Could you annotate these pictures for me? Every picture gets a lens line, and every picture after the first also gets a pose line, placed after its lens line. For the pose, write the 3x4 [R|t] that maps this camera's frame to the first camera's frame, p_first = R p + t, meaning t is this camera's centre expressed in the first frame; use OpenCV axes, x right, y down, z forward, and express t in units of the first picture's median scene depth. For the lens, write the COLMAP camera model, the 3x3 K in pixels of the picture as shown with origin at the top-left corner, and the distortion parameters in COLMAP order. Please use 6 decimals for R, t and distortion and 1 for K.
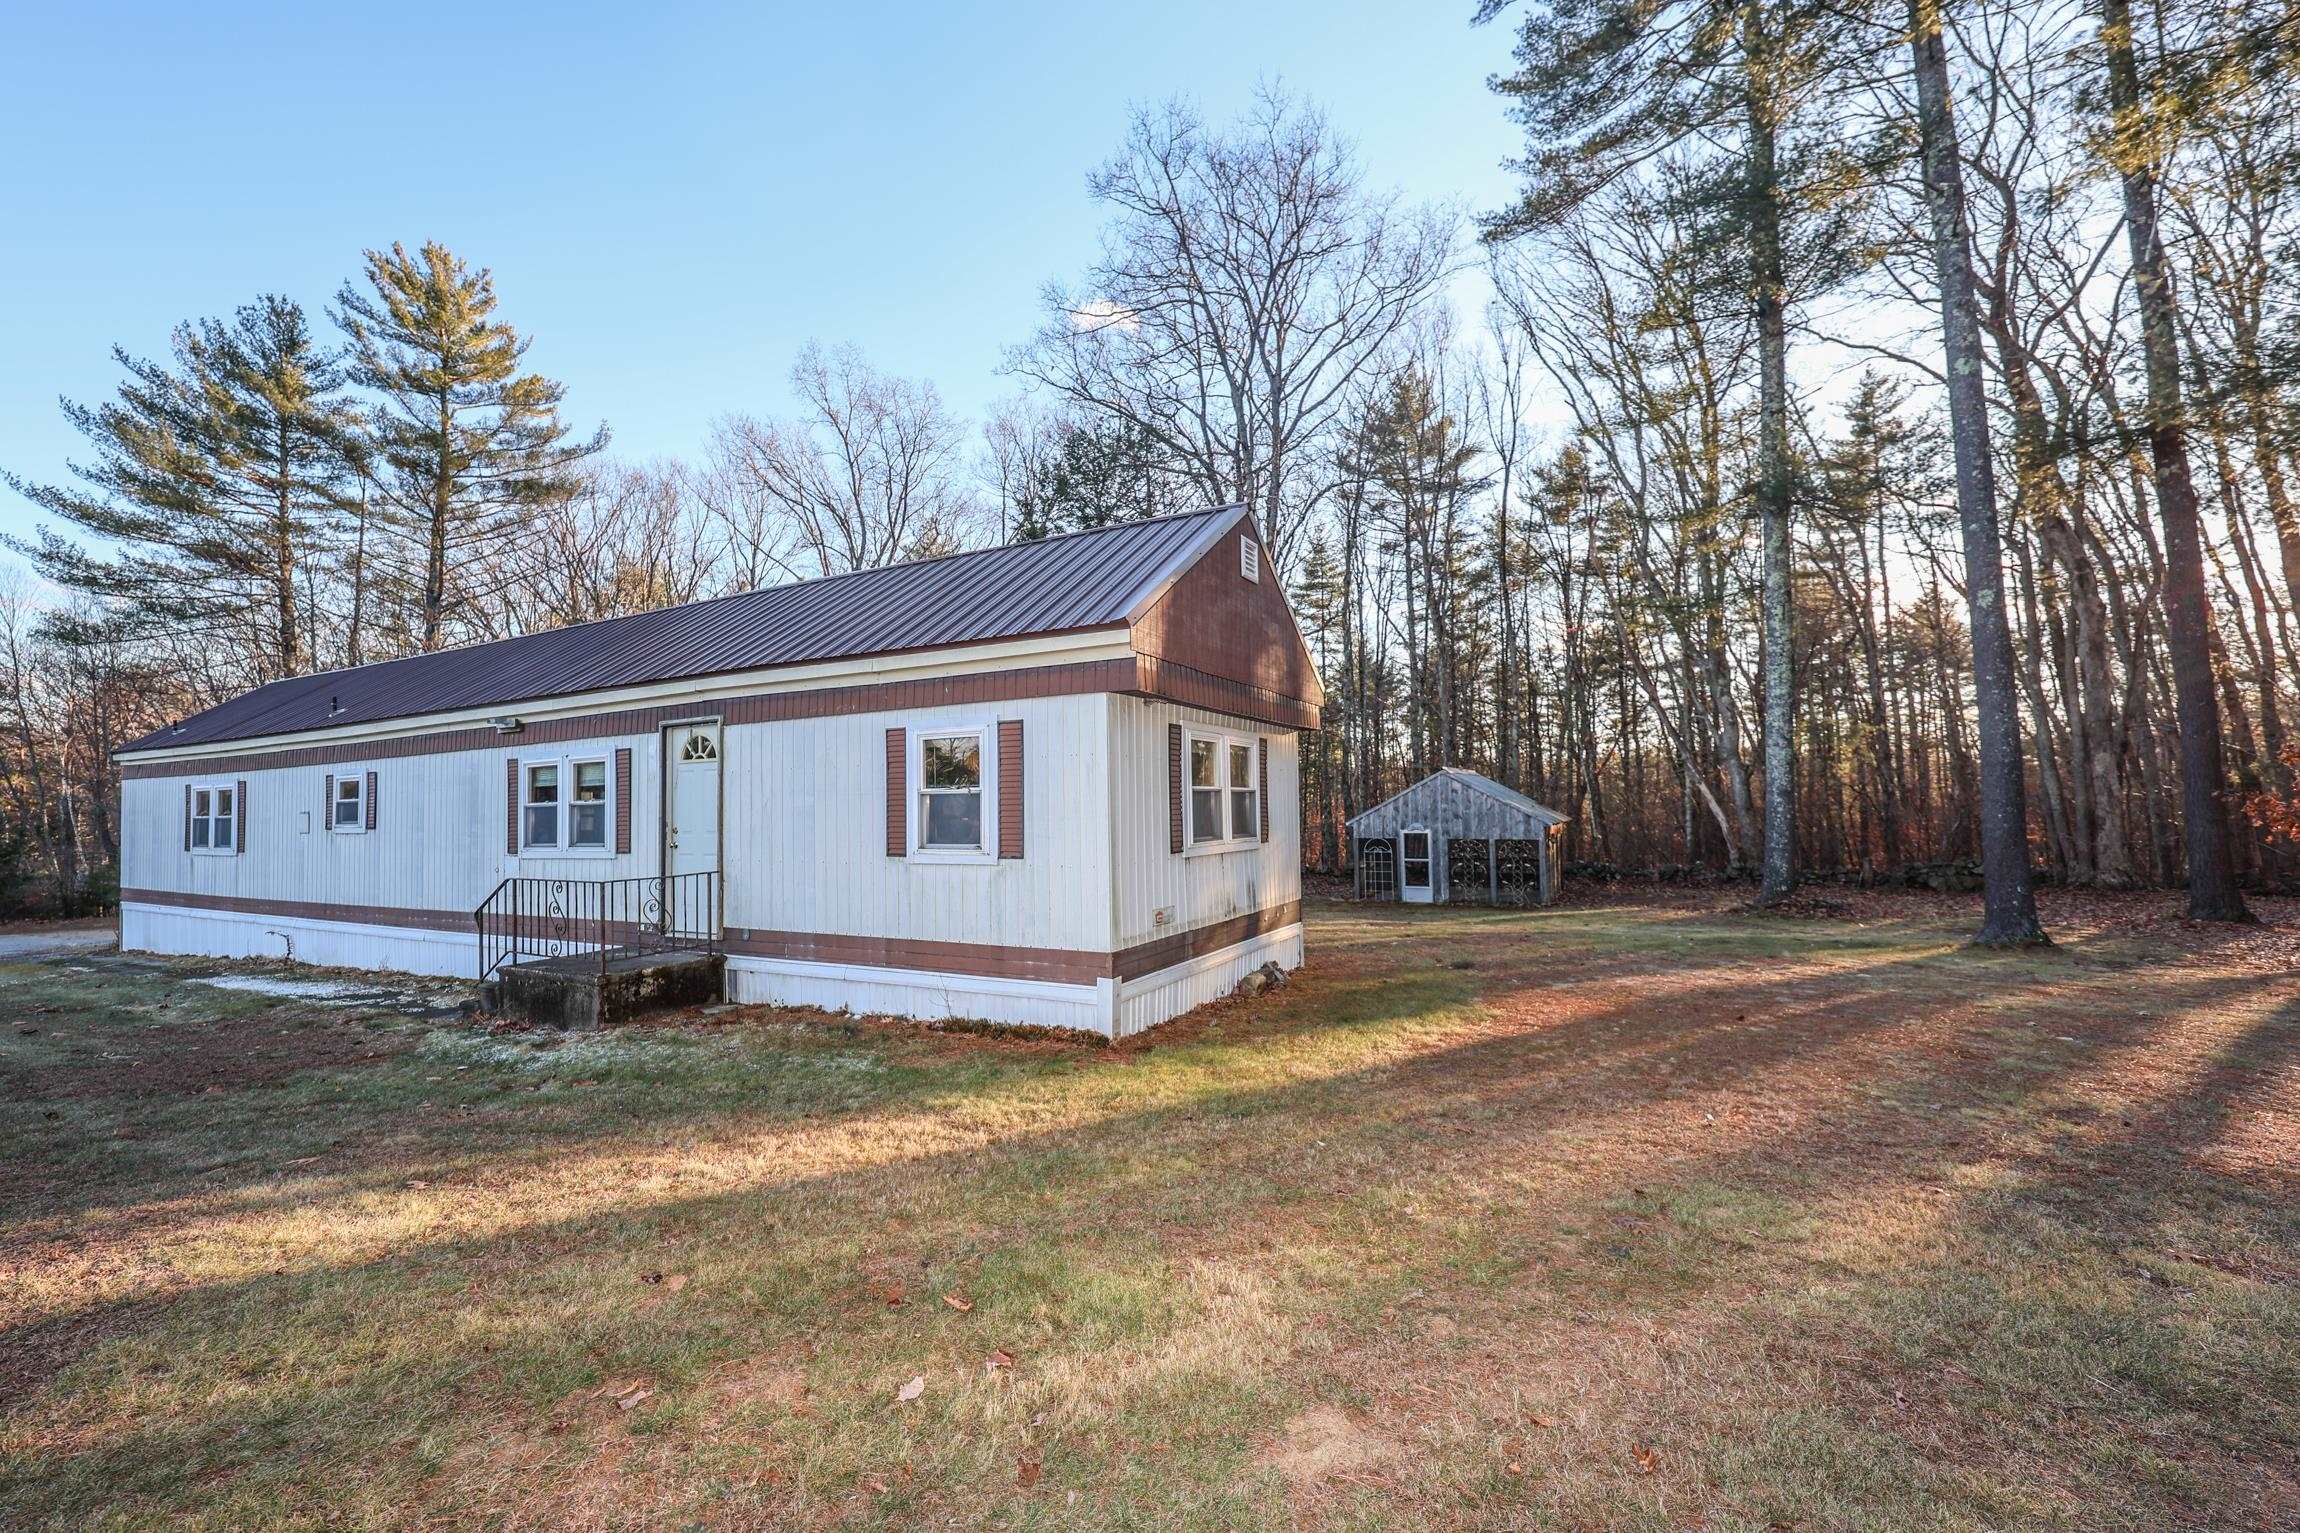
lens RADIAL K [[889.6, 0, 1194.1], [0, 889.6, 763.5], [0, 0, 1]] dist [-0.001576, -0.000224]
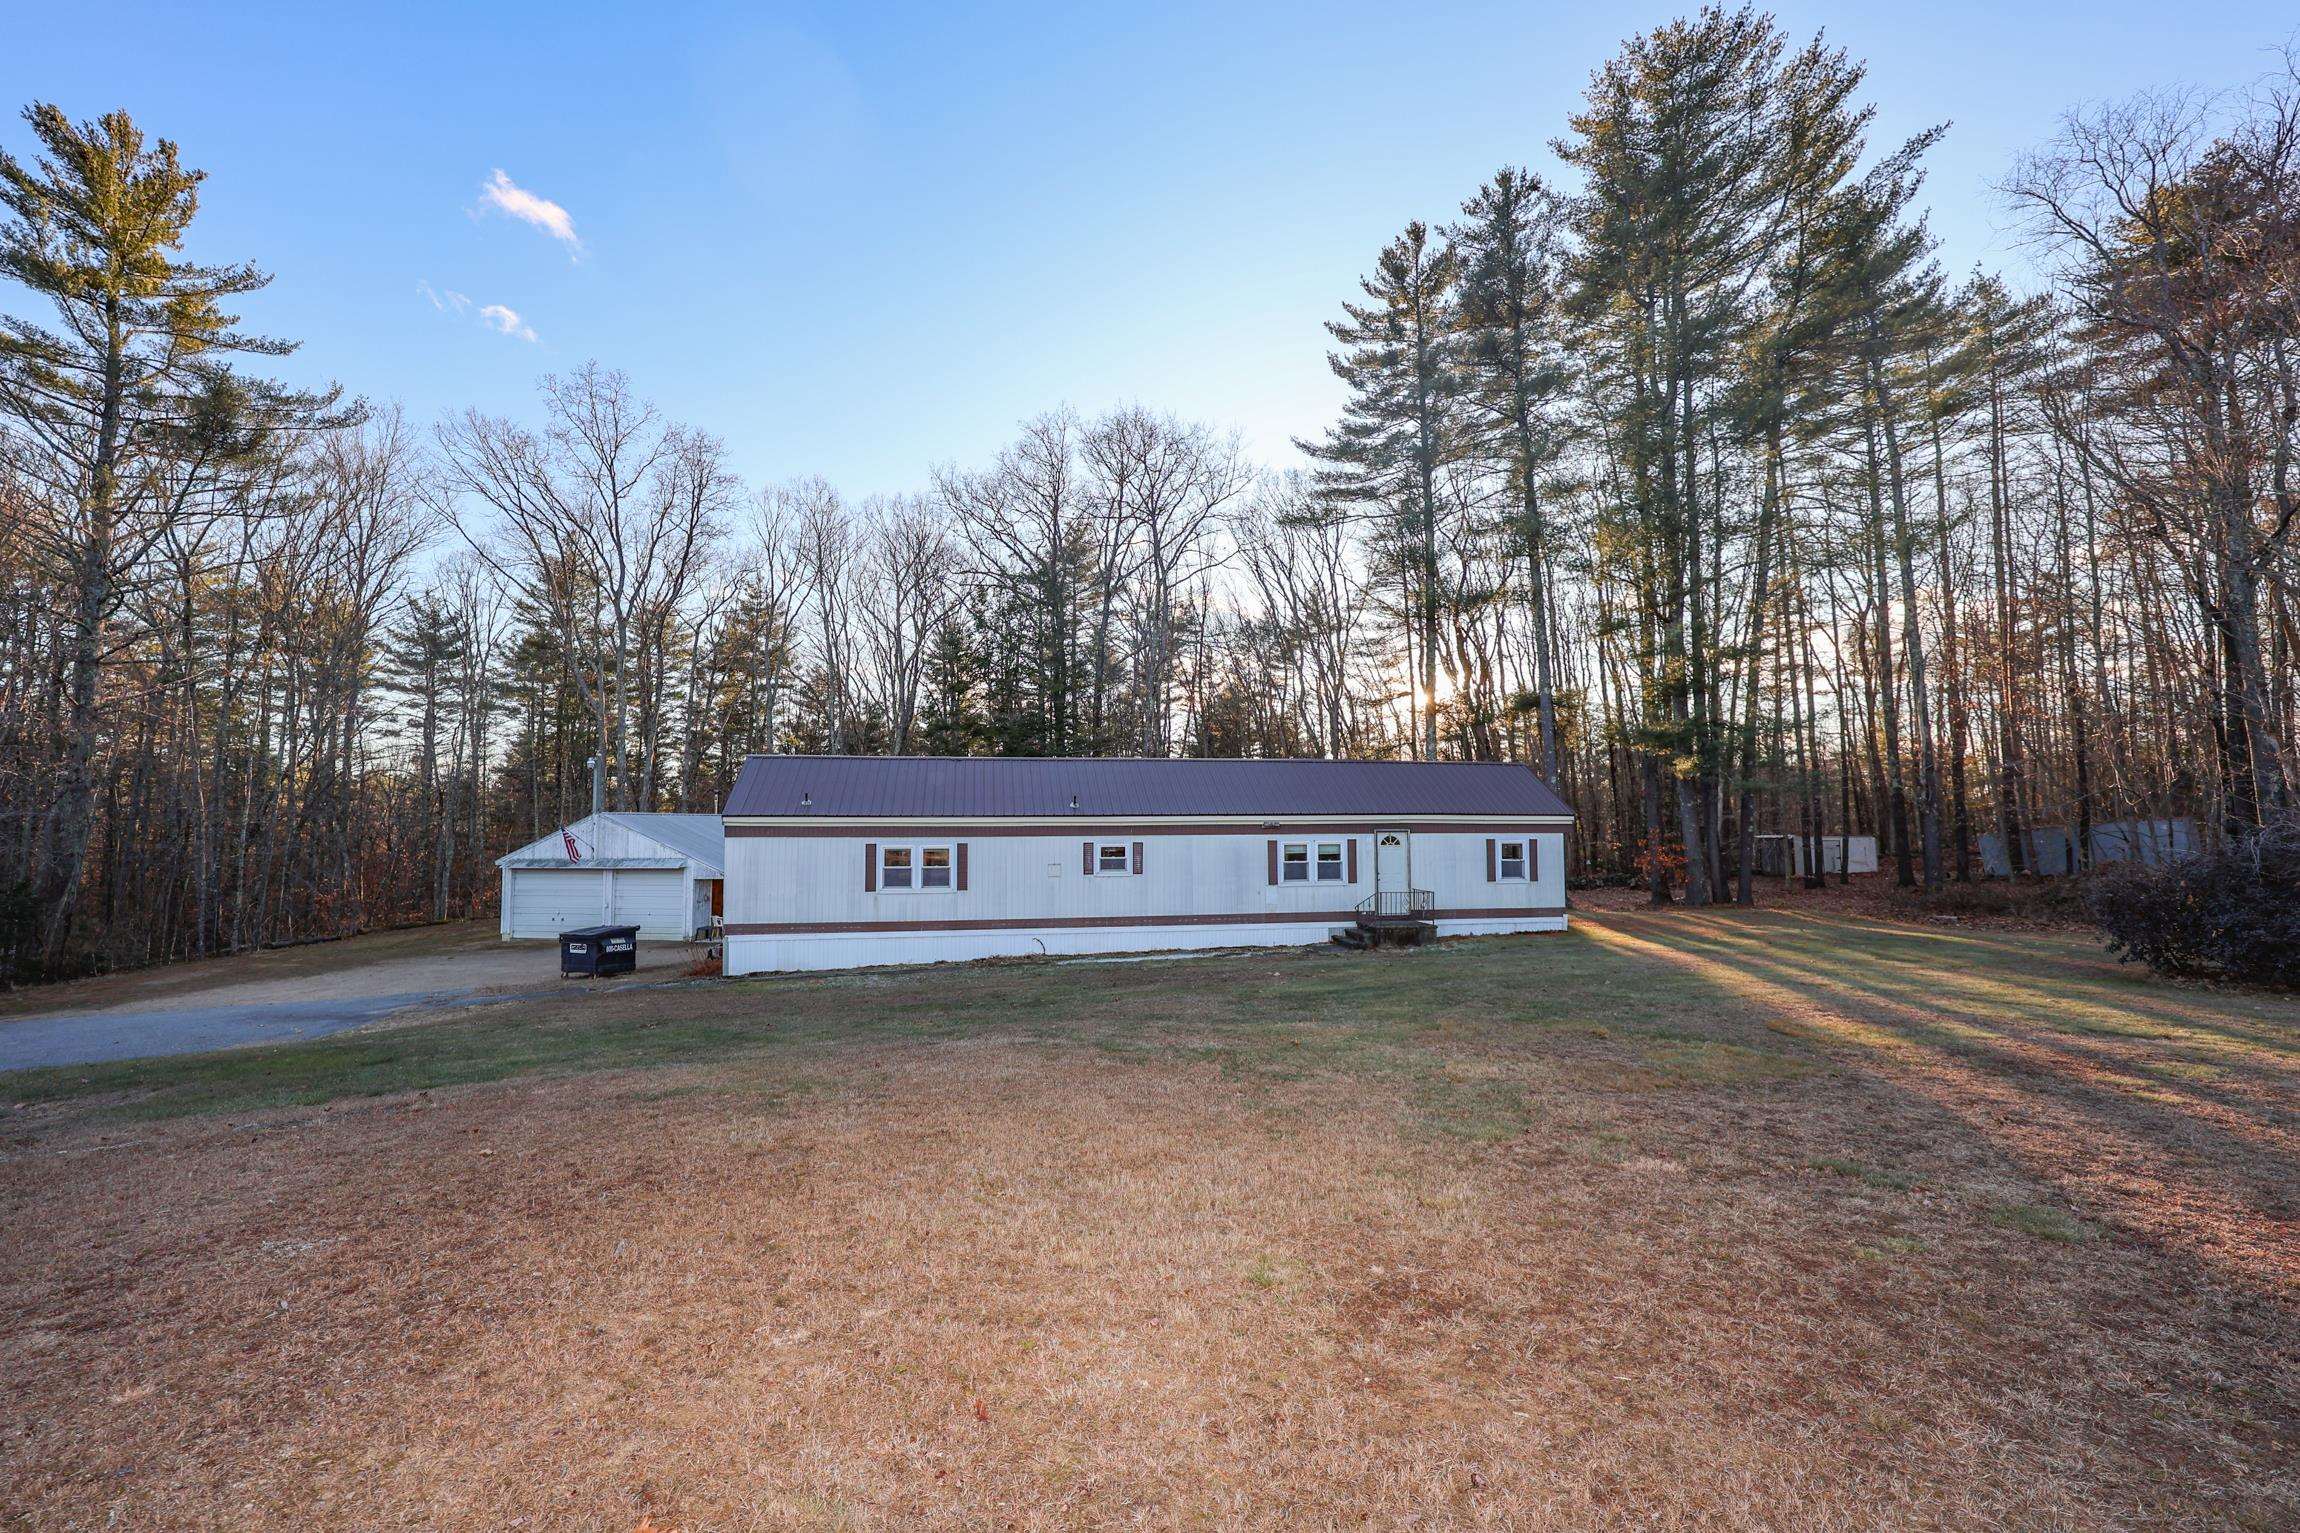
lens RADIAL K [[944.9, 0, 1121.3], [0, 944.9, 773.8], [0, 0, 1]] dist [0.000258, 0.000268]
pose [[0.781882, 0.047508, 0.621614, -1.724466], [-0.030021, 0.998805, -0.038575, -0.050989], [-0.622704, 0.011499, 0.782373, -0.372820]]
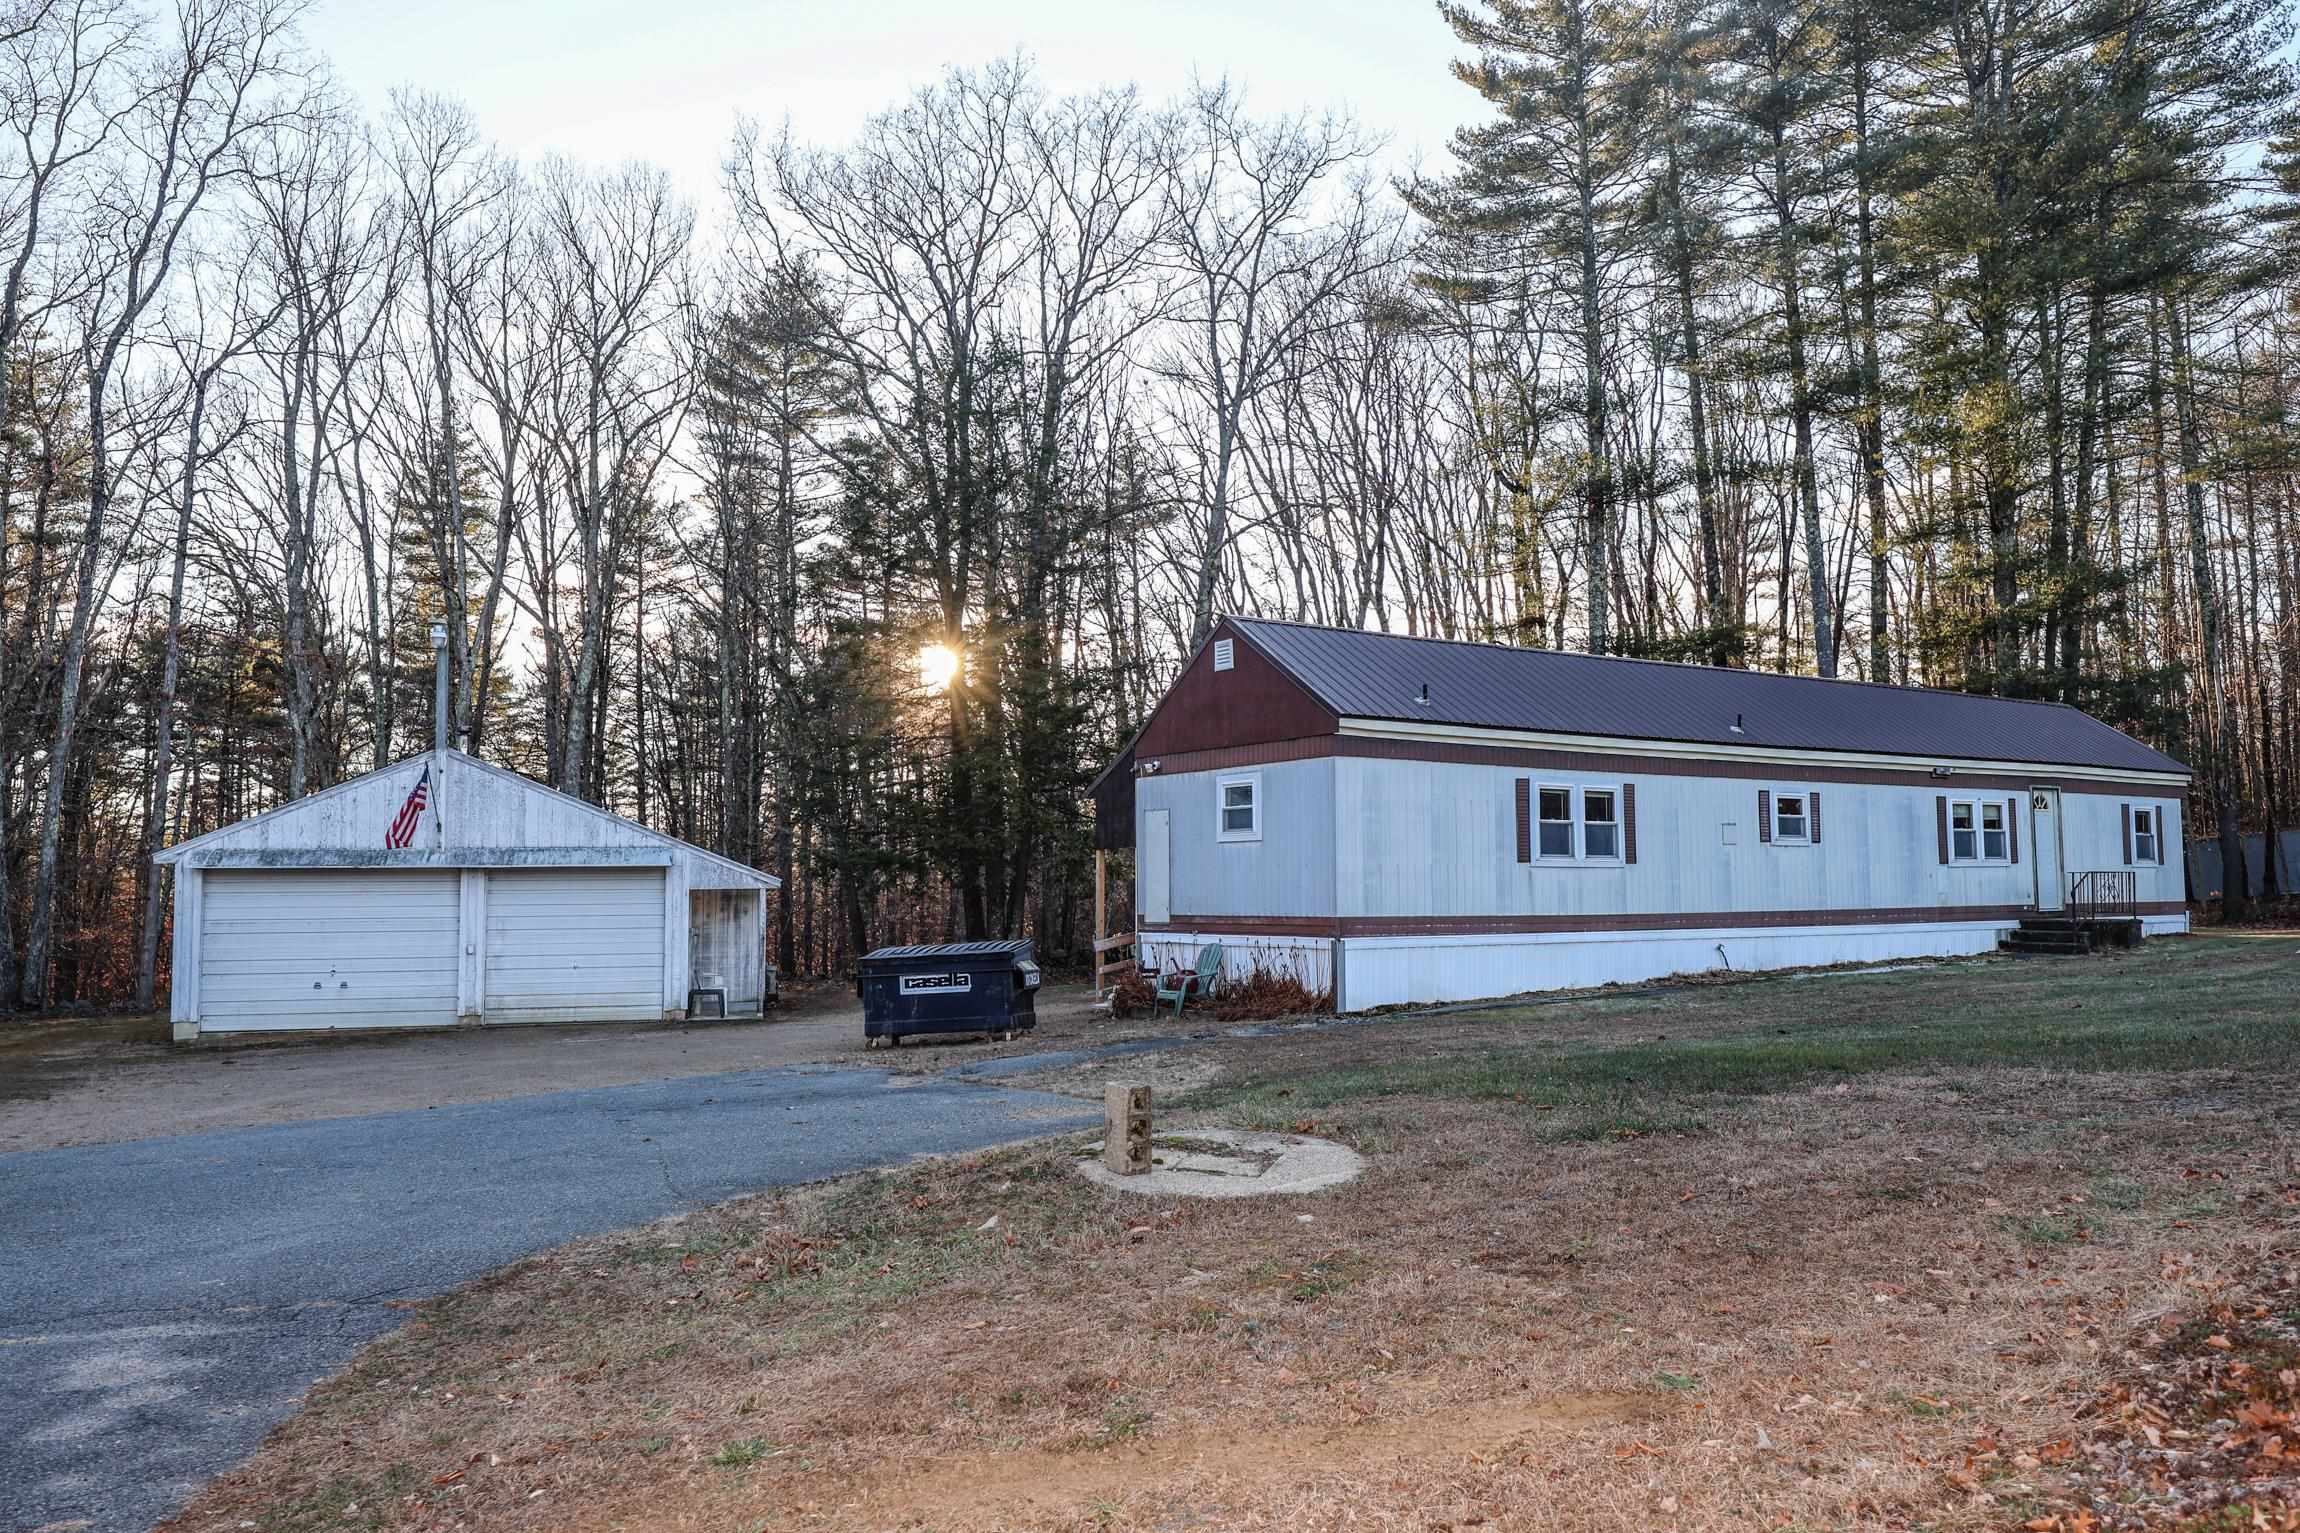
lens RADIAL K [[1751.1, 0, 1136.4], [0, 1751.1, 768.2], [0, 0, 1]] dist [-0.007360, -0.001975]
pose [[0.447215, 0.076224, 0.891173, -2.667841], [-0.031291, 0.997085, -0.069580, 0.127906], [-0.893879, 0.003231, 0.448296, 0.673940]]
